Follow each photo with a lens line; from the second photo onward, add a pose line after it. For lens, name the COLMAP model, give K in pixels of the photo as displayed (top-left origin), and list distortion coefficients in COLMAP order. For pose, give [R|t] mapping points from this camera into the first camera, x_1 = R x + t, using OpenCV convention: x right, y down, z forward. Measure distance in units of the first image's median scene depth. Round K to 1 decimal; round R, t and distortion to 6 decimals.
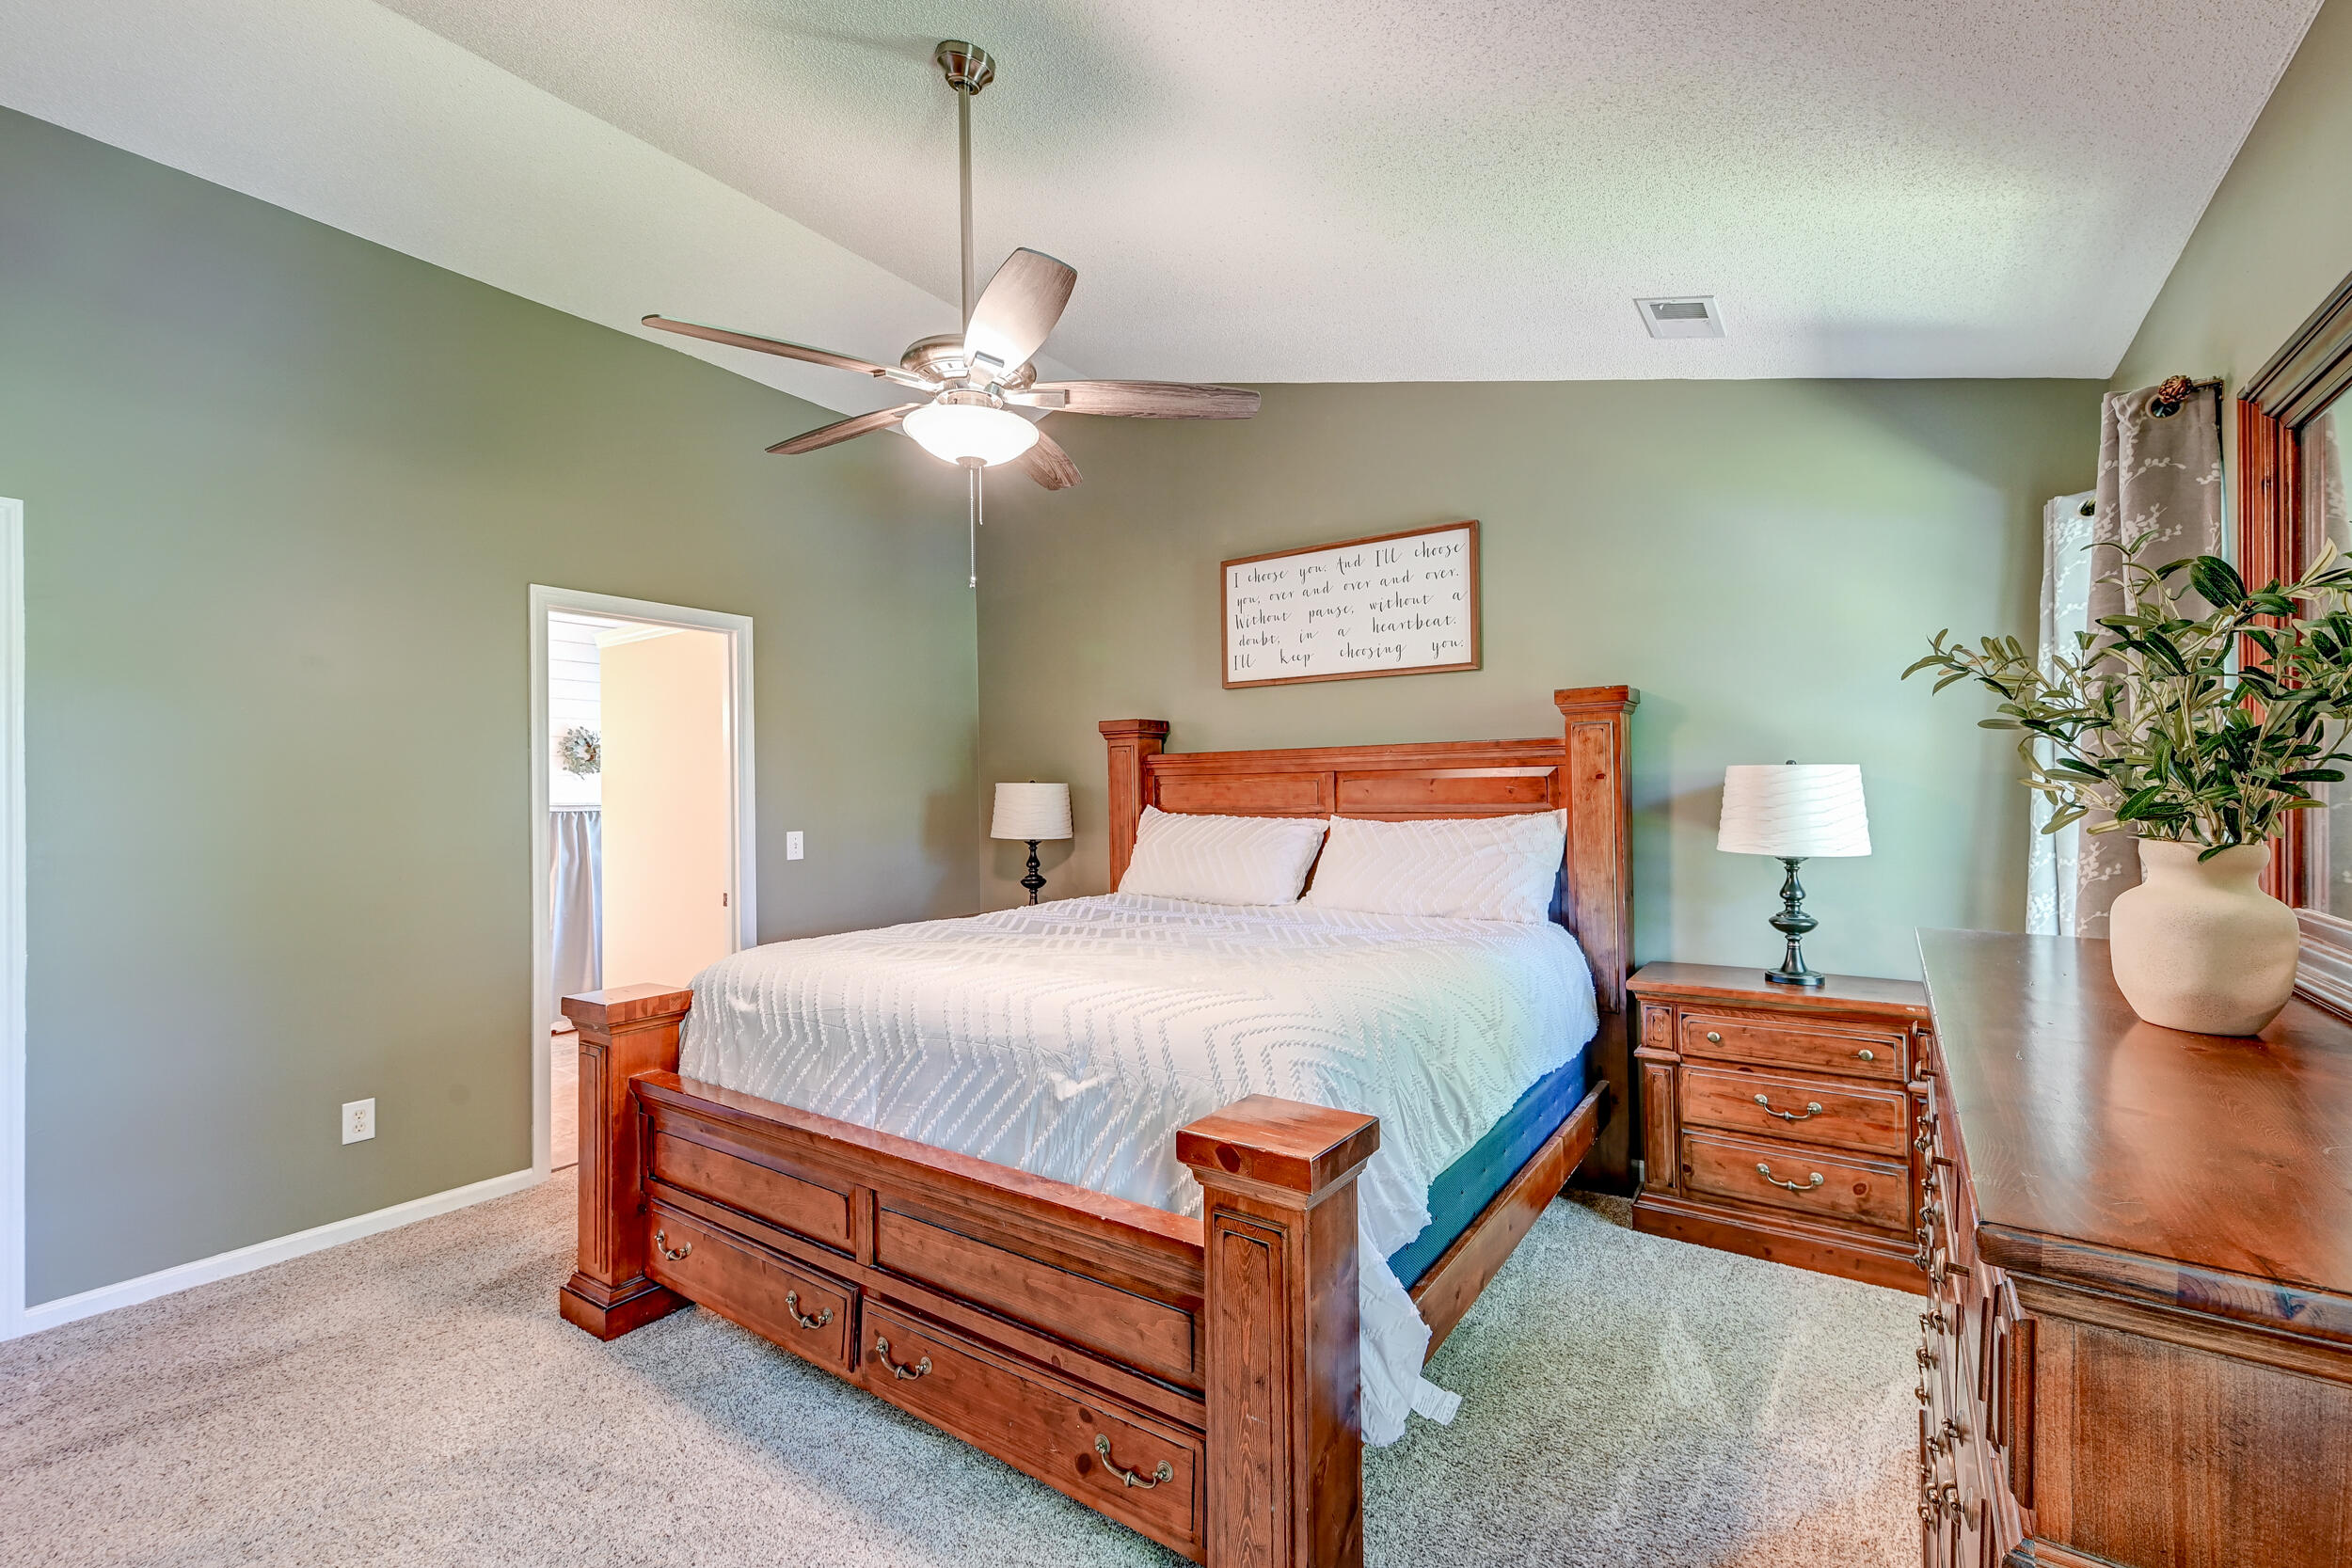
lens RADIAL K [[992.6, 0, 1175.3], [0, 992.6, 777.2], [0, 0, 1]] dist [0.011855, -0.000470]
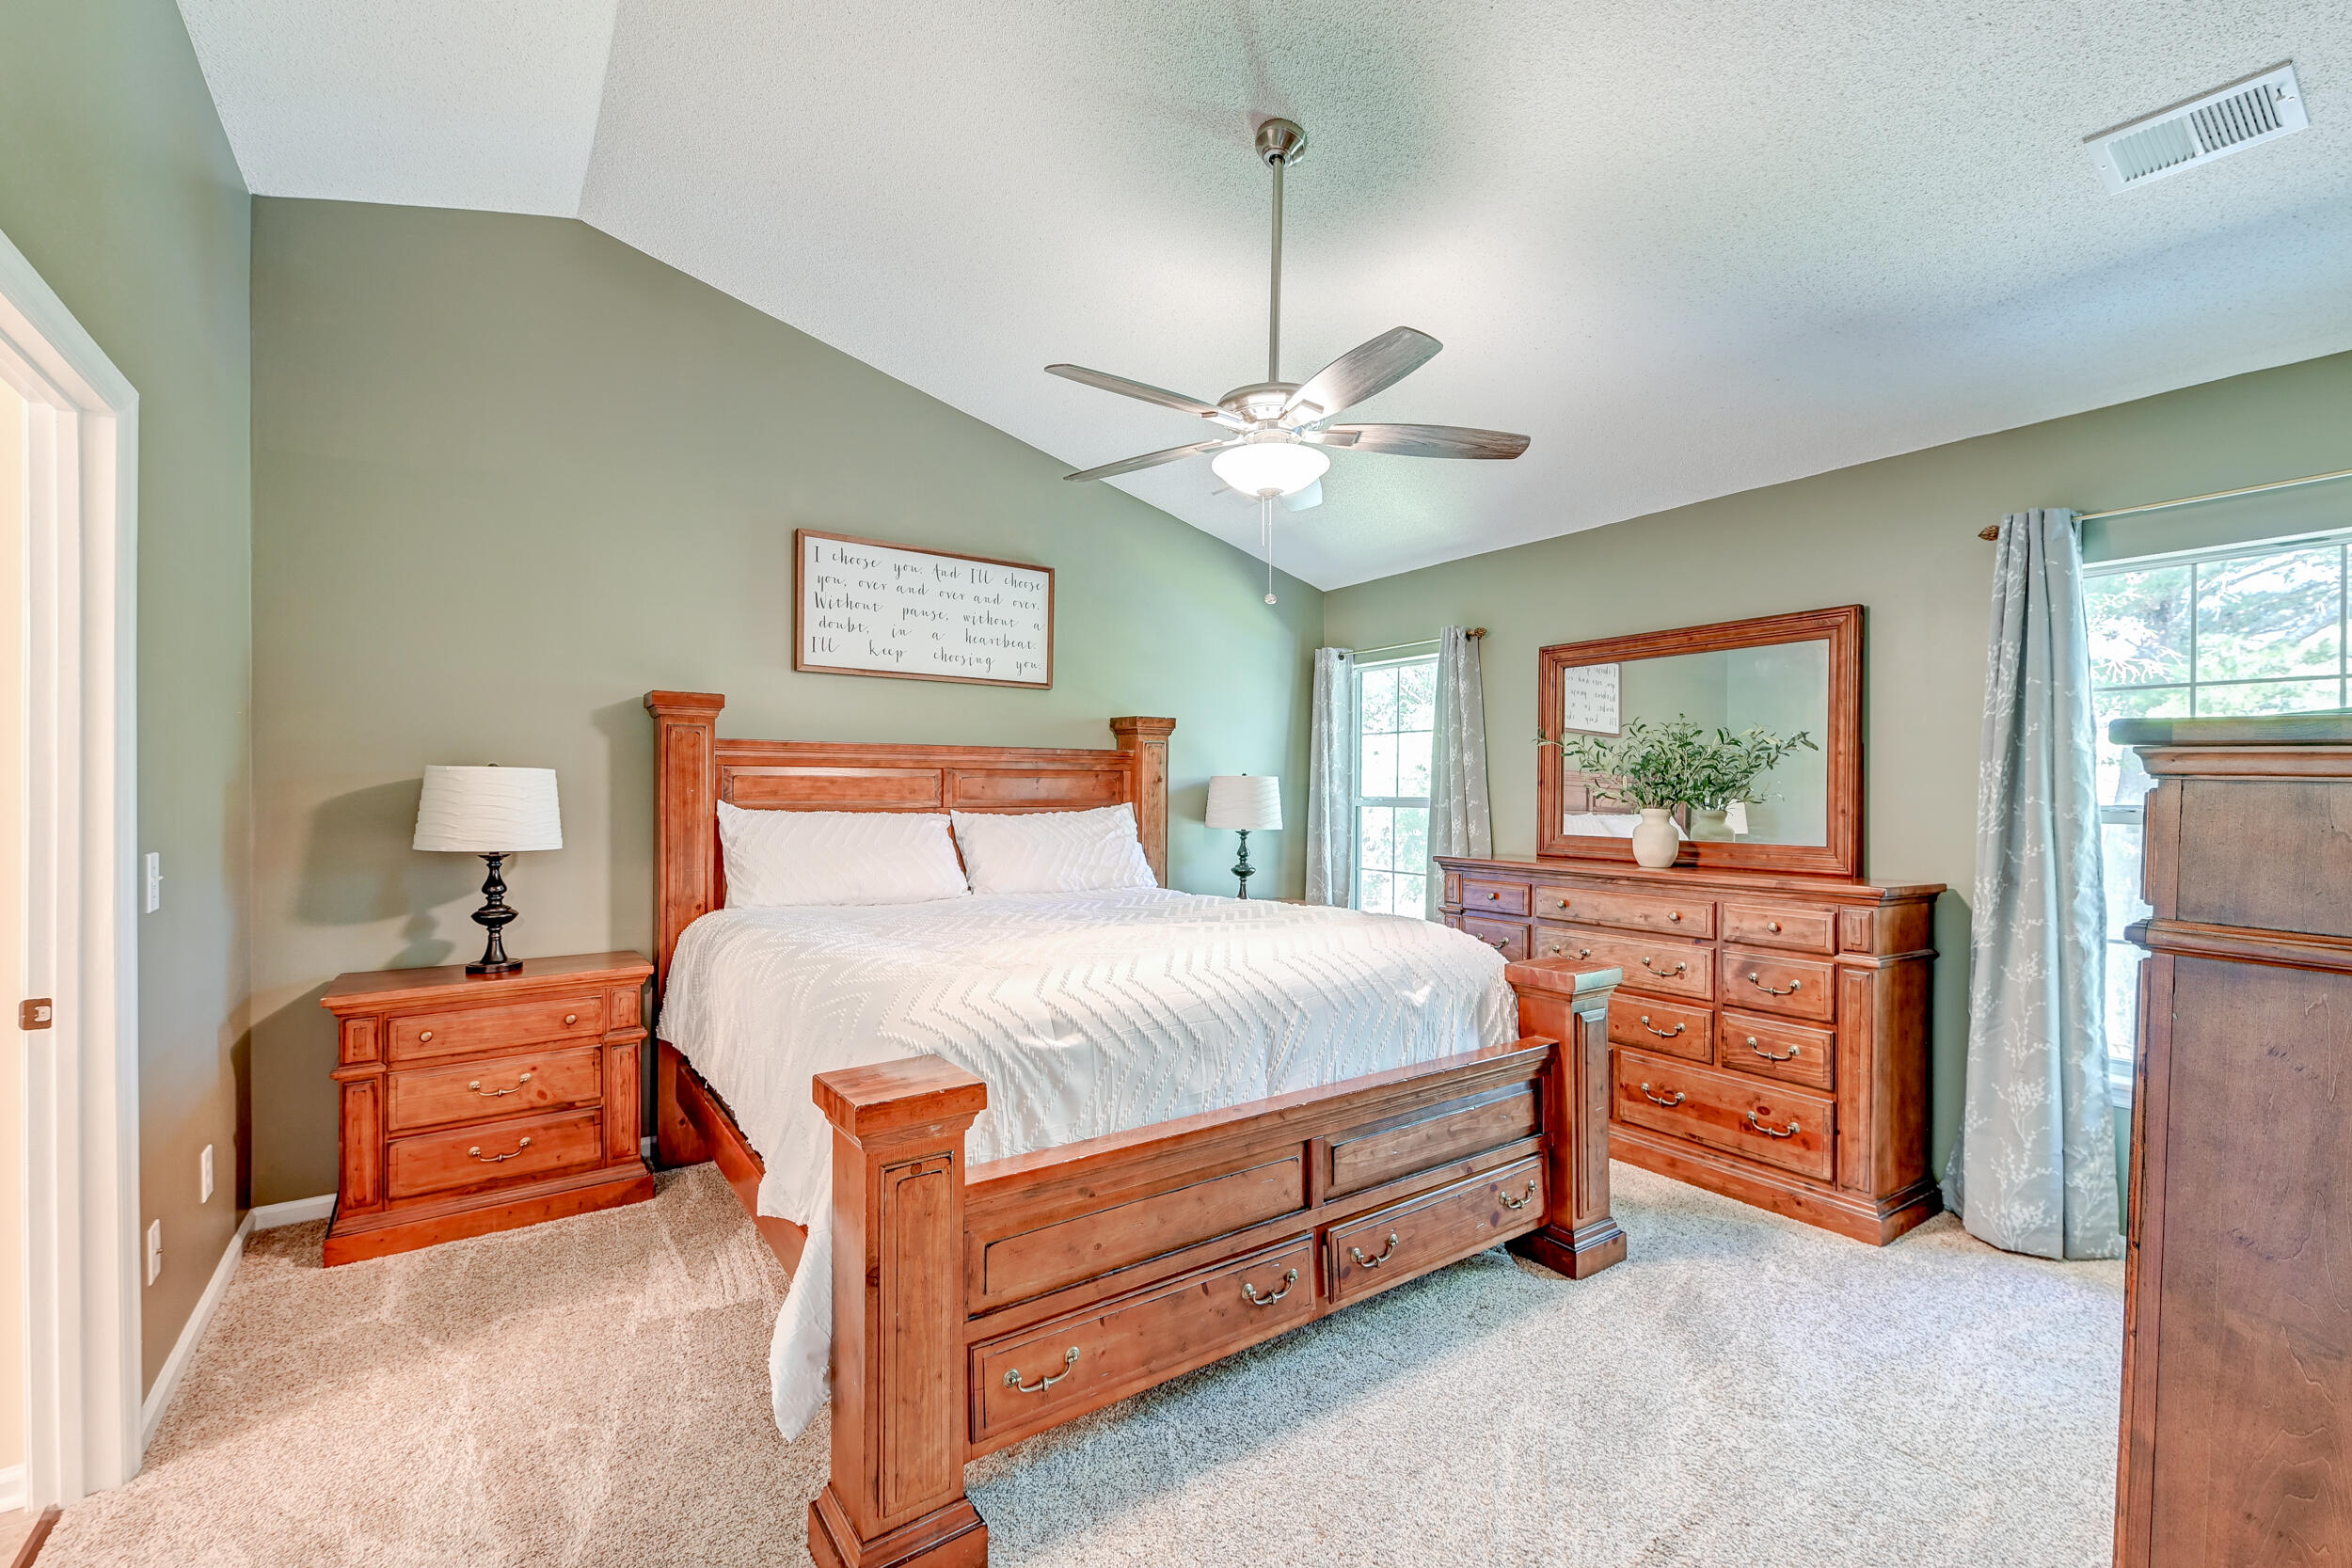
lens RADIAL K [[989.3, 0, 1163.7], [0, 989.3, 802.1], [0, 0, 1]] dist [-0.001958, -0.000640]
pose [[0.353502, -0.002098, 0.935431, -0.749223], [-0.028864, 0.999497, 0.013150, 0.009566], [-0.934988, -0.031649, 0.353264, 0.410734]]
